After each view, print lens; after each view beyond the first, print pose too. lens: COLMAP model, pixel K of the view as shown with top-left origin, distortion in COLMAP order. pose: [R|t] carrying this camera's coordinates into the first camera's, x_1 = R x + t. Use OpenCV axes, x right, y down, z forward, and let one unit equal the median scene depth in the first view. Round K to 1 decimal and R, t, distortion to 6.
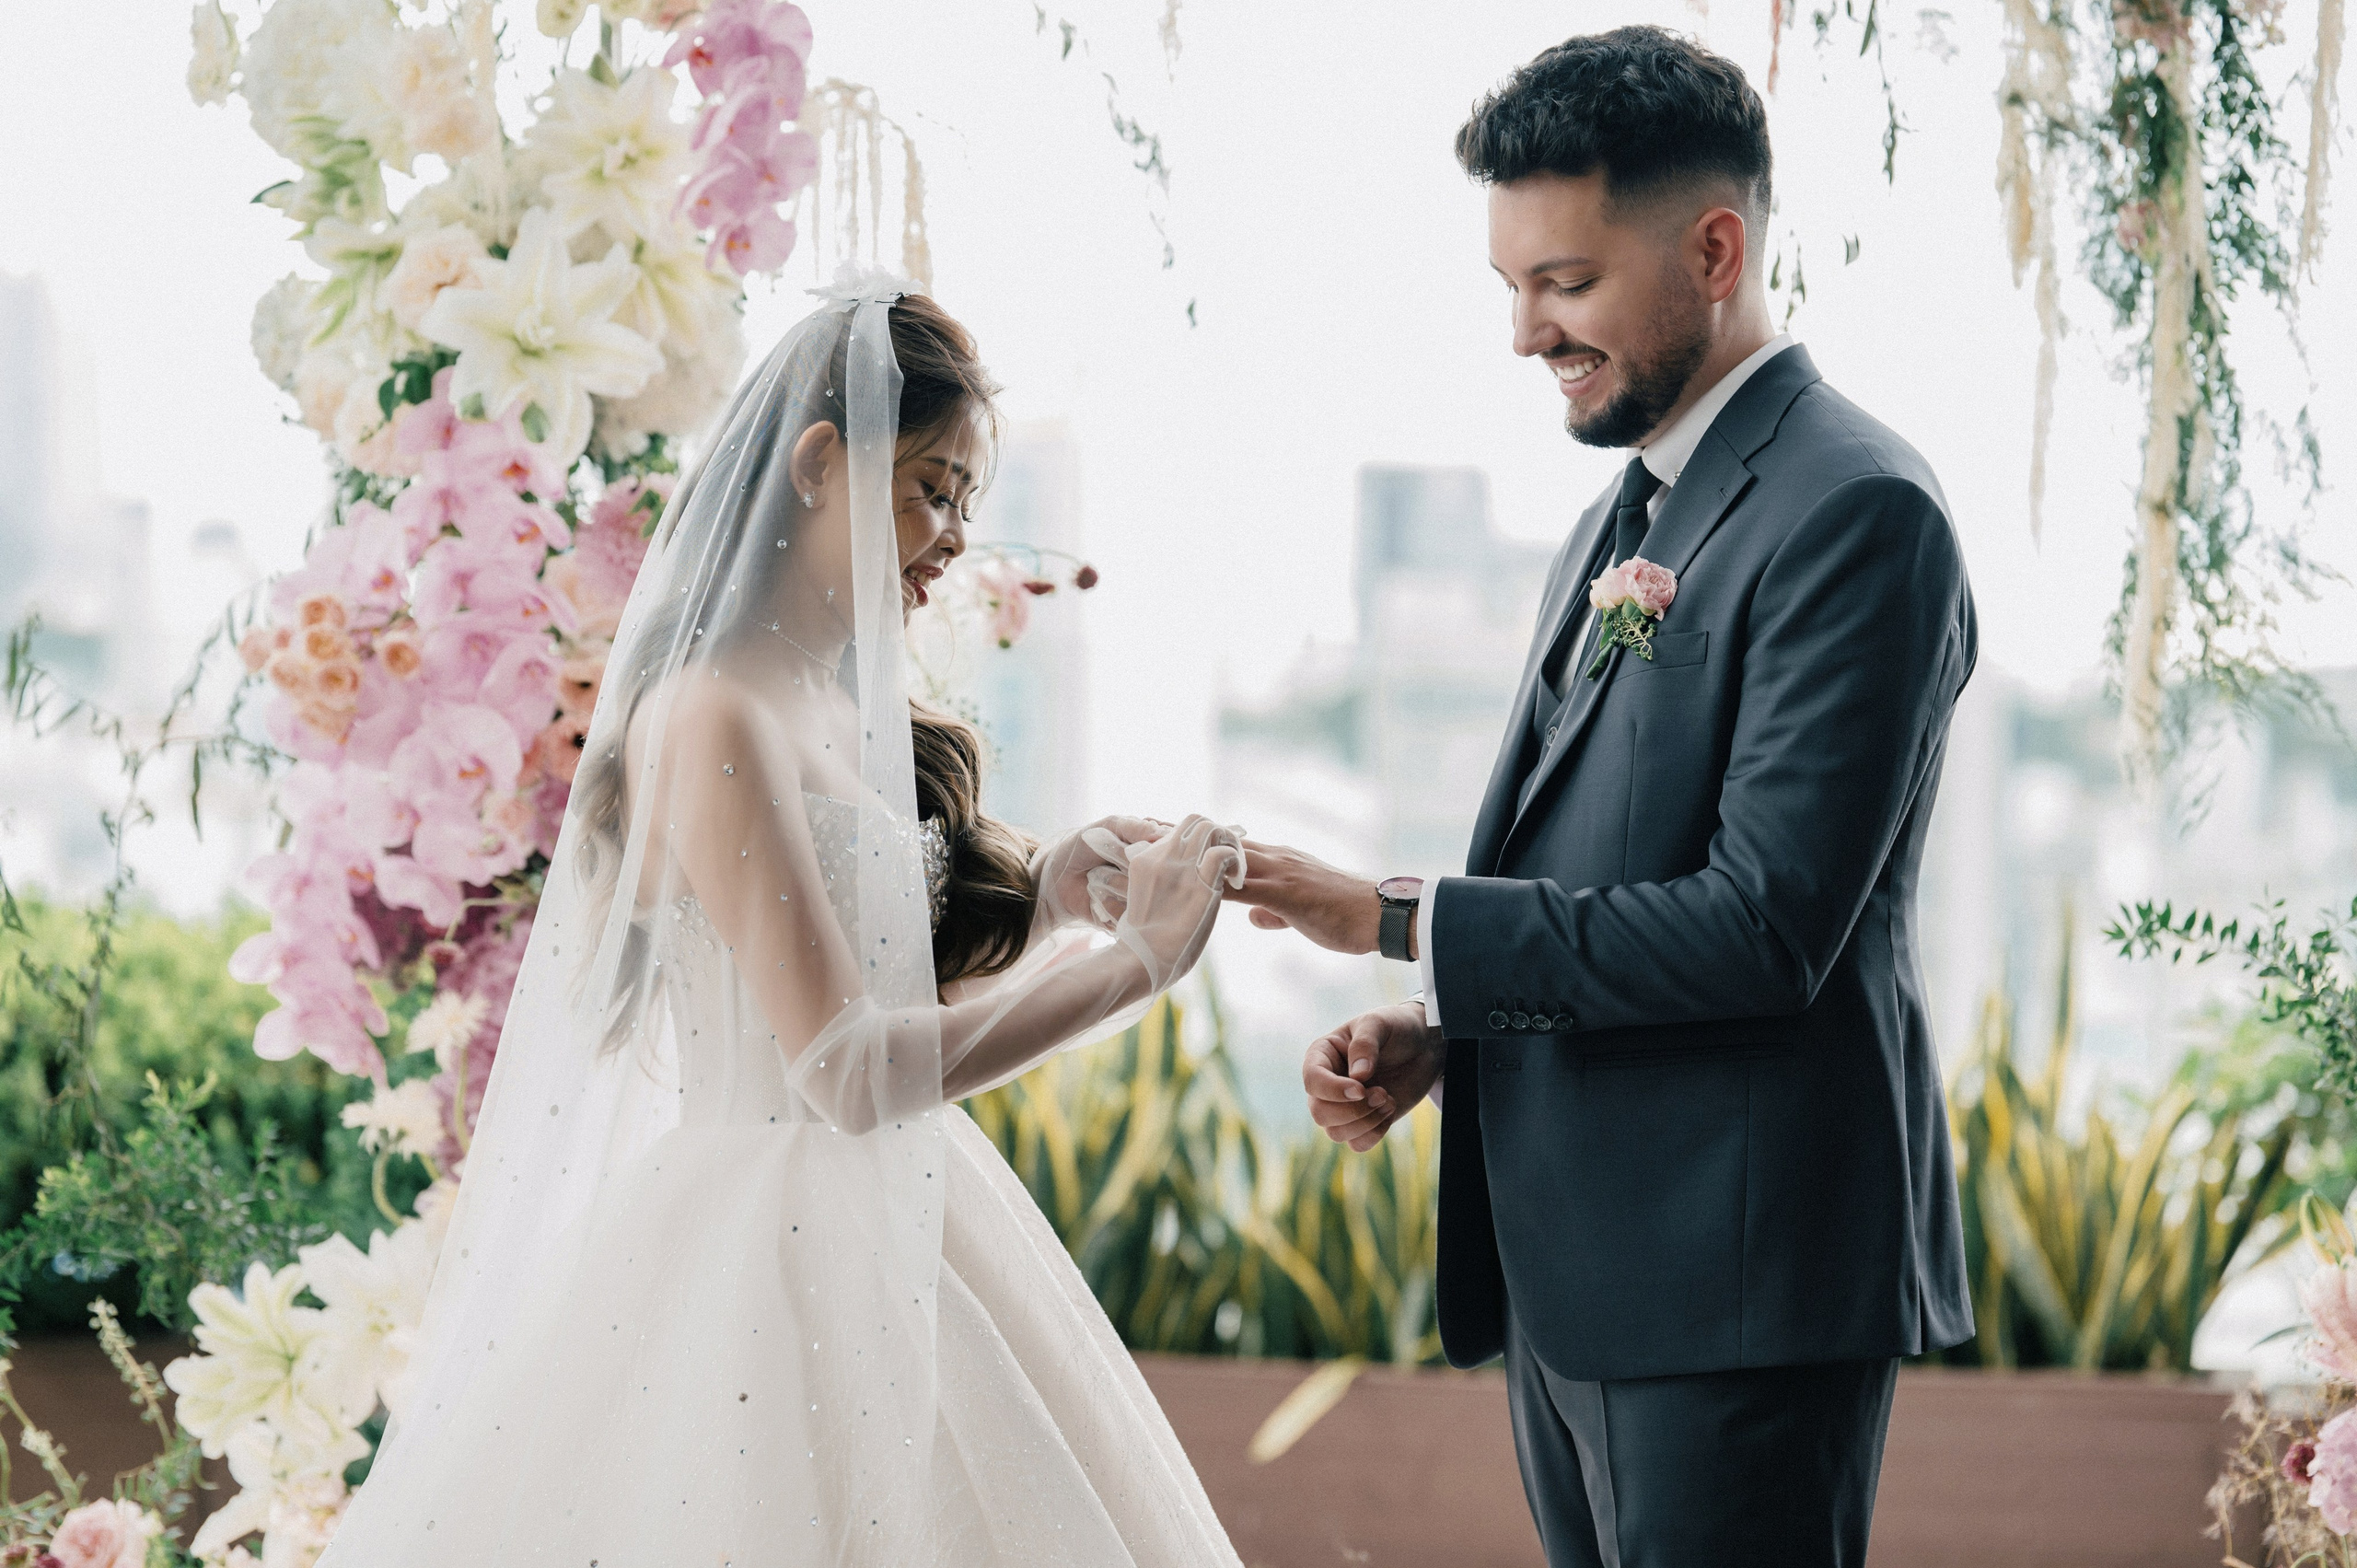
lens RADIAL K [[5903.0, 0, 1274.6], [0, 5903.0, 728.9], [0, 0, 1]] dist [-0.158468, 0.000000]
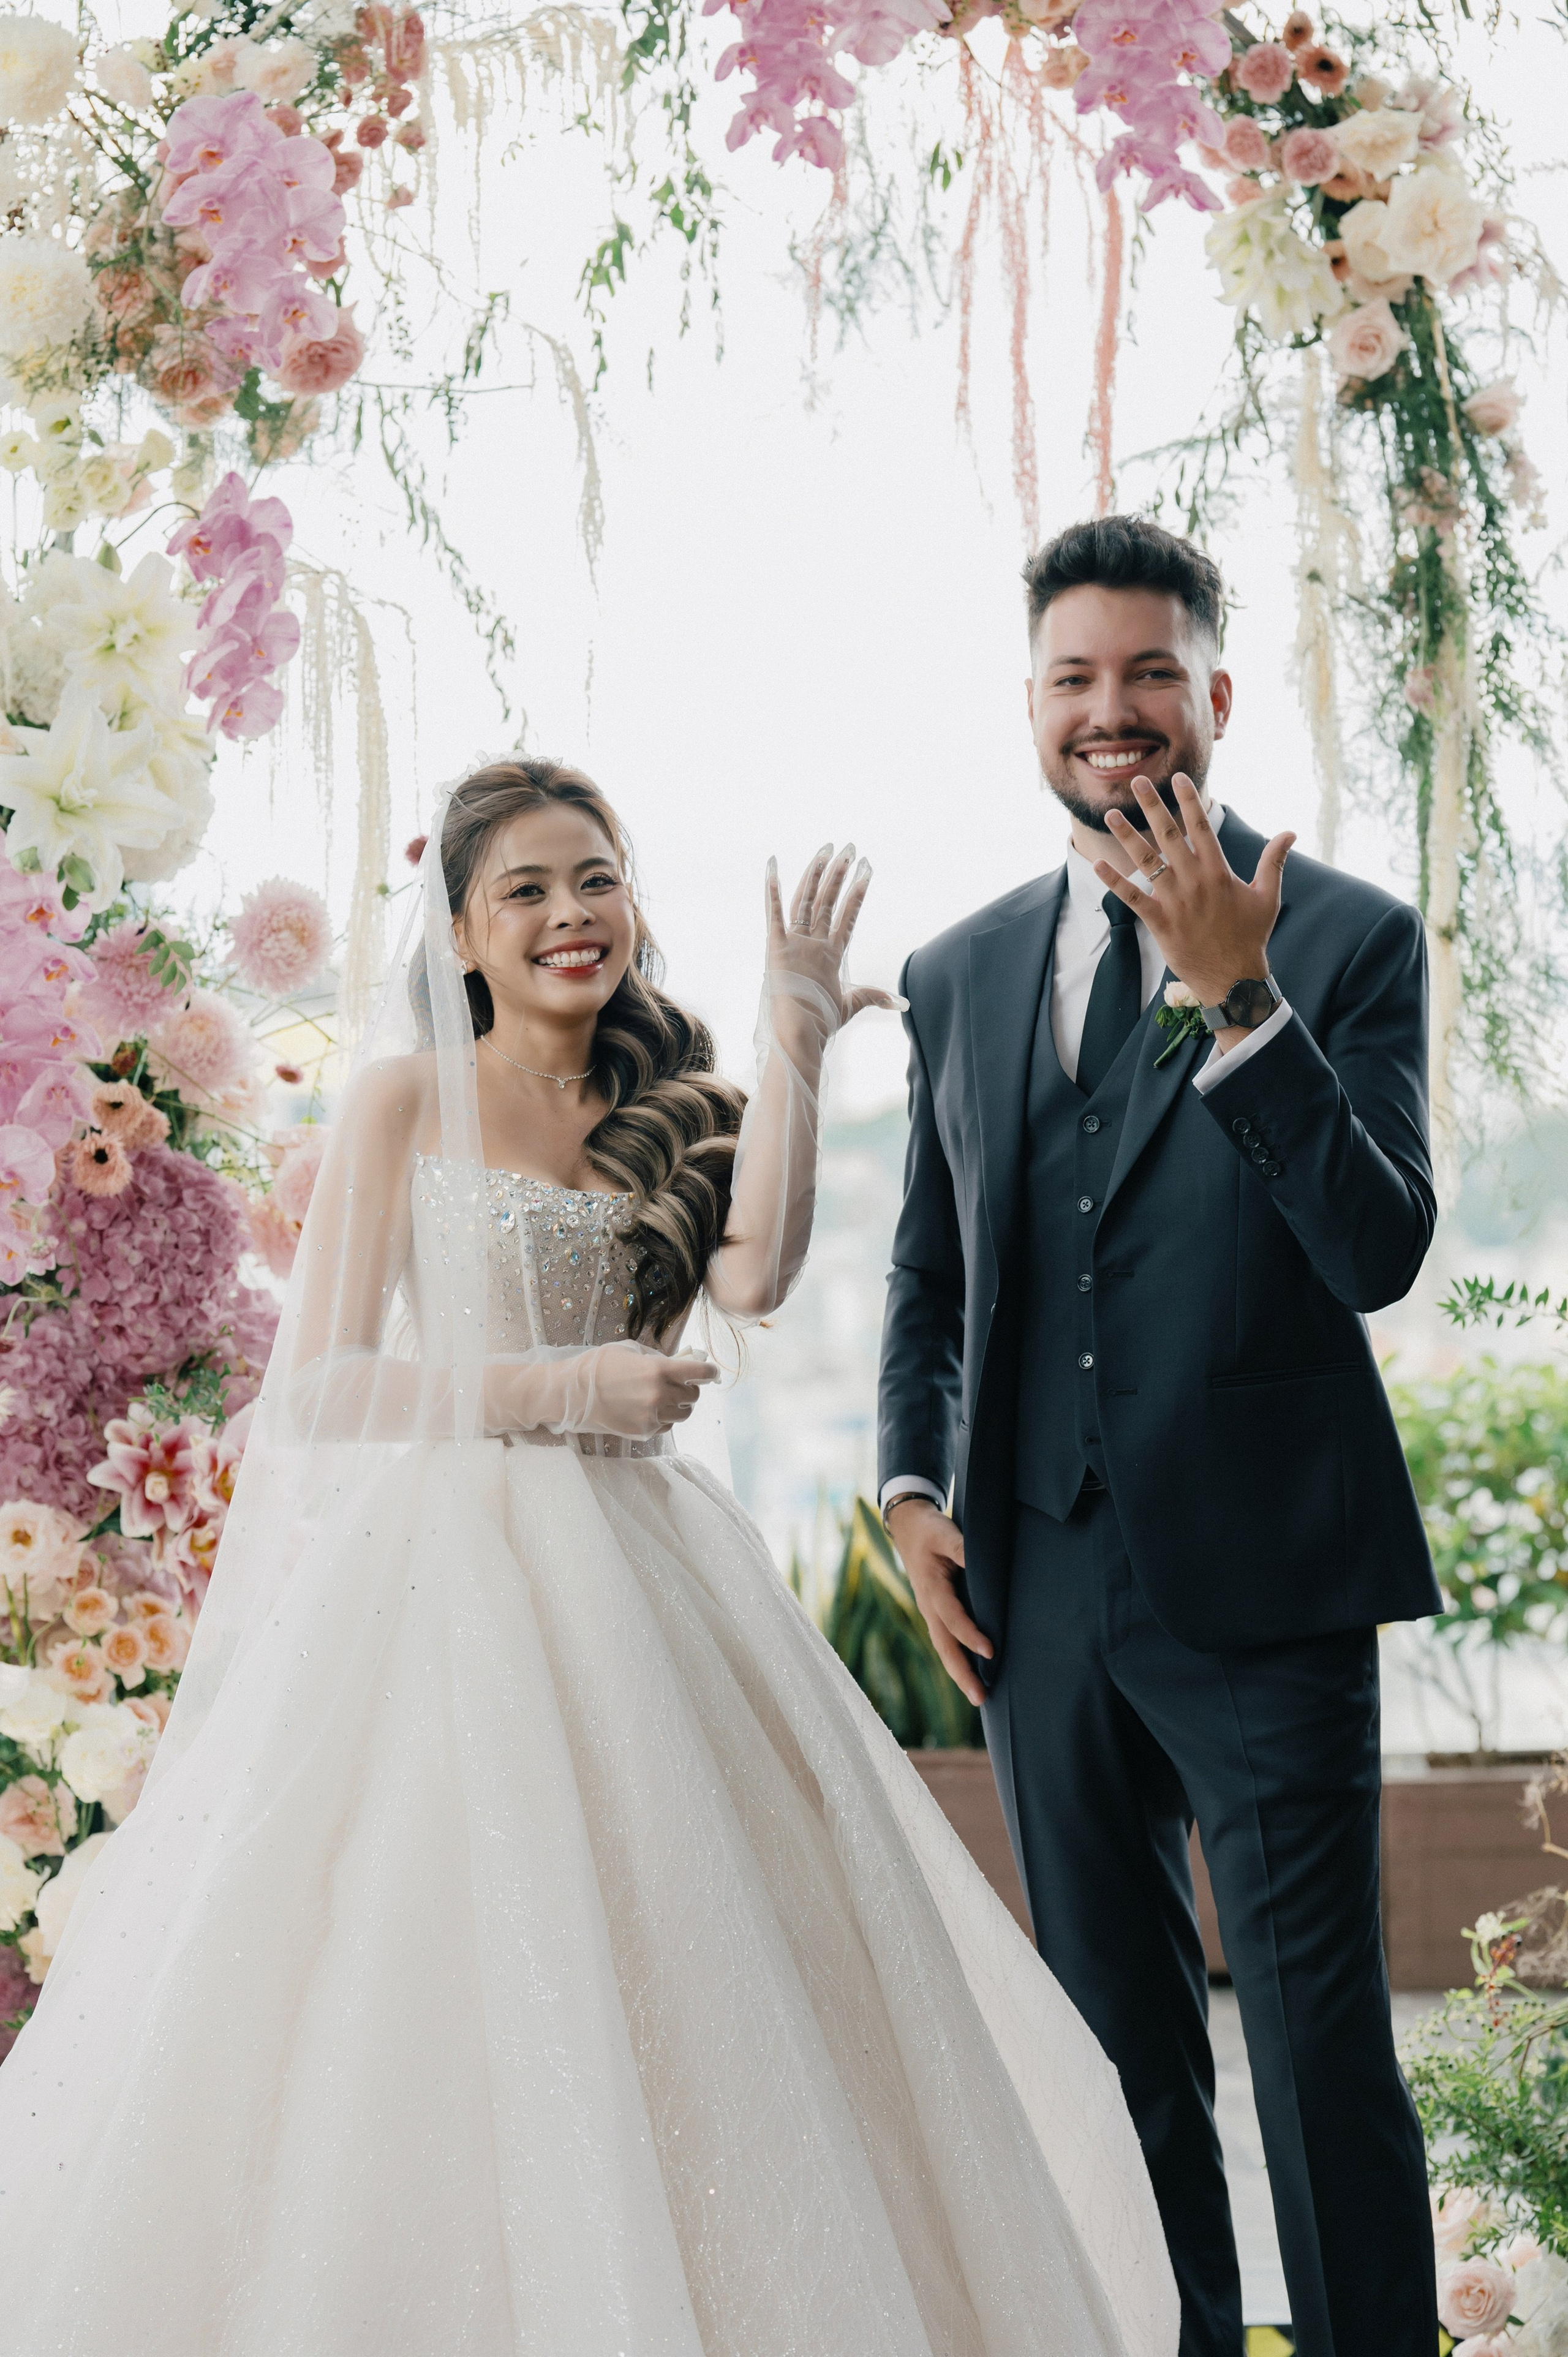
lens RADIAL K [[6315.9, 0, 825.7], [0, 6315.9, 1080.9], [0, 0, 1]] dist [-0.168018, 0.000000]
pose [[0.988954, -0.013134, 0.147642, -0.156353], [0.015058, 0.999816, -0.011917, 0.004072], [-0.147459, 0.014009, 0.988969, -0.203626]]
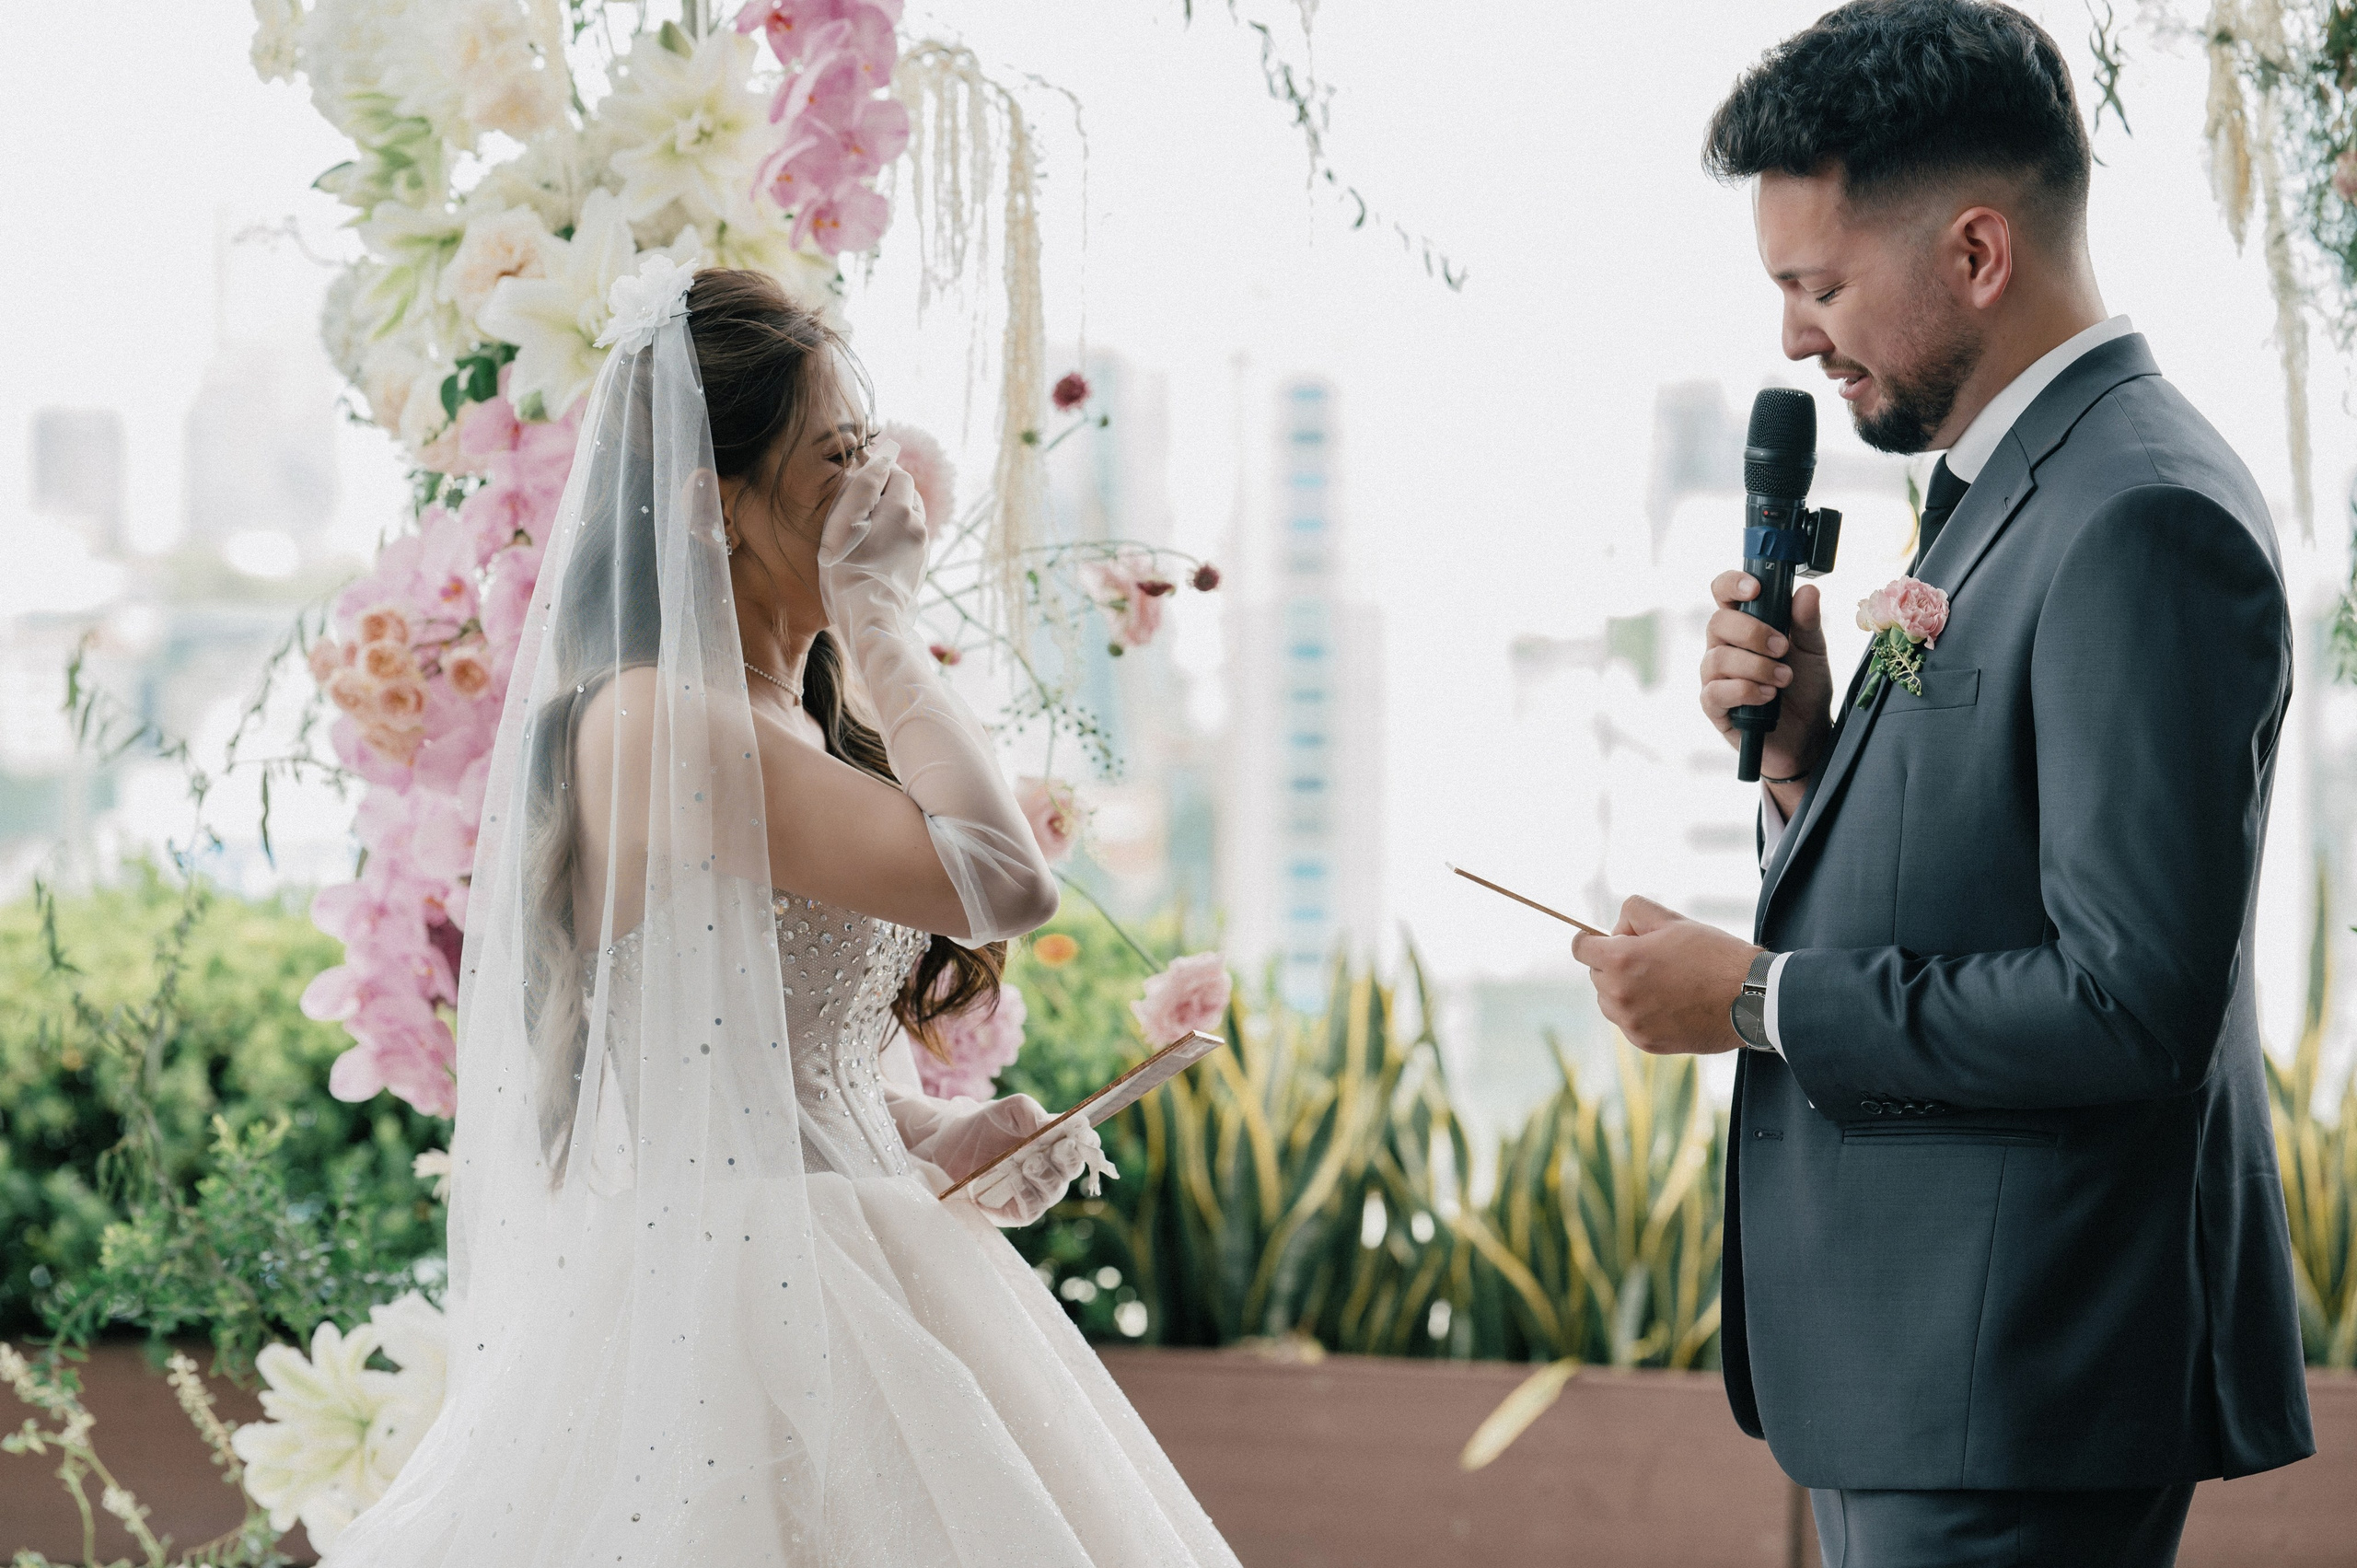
lens RADIAL K [[5903.0, 0, 1106.7], [0, 5903.0, 984.6], [0, 0, 1]] dist [-0.158468, 0.000000]
pose [[0.996676, -0.006992, -0.081162, 0.027067], [0.011712, 0.998258, 0.057826, -0.015661], [0.080617, -0.058584, 0.995022, 0.075860]]
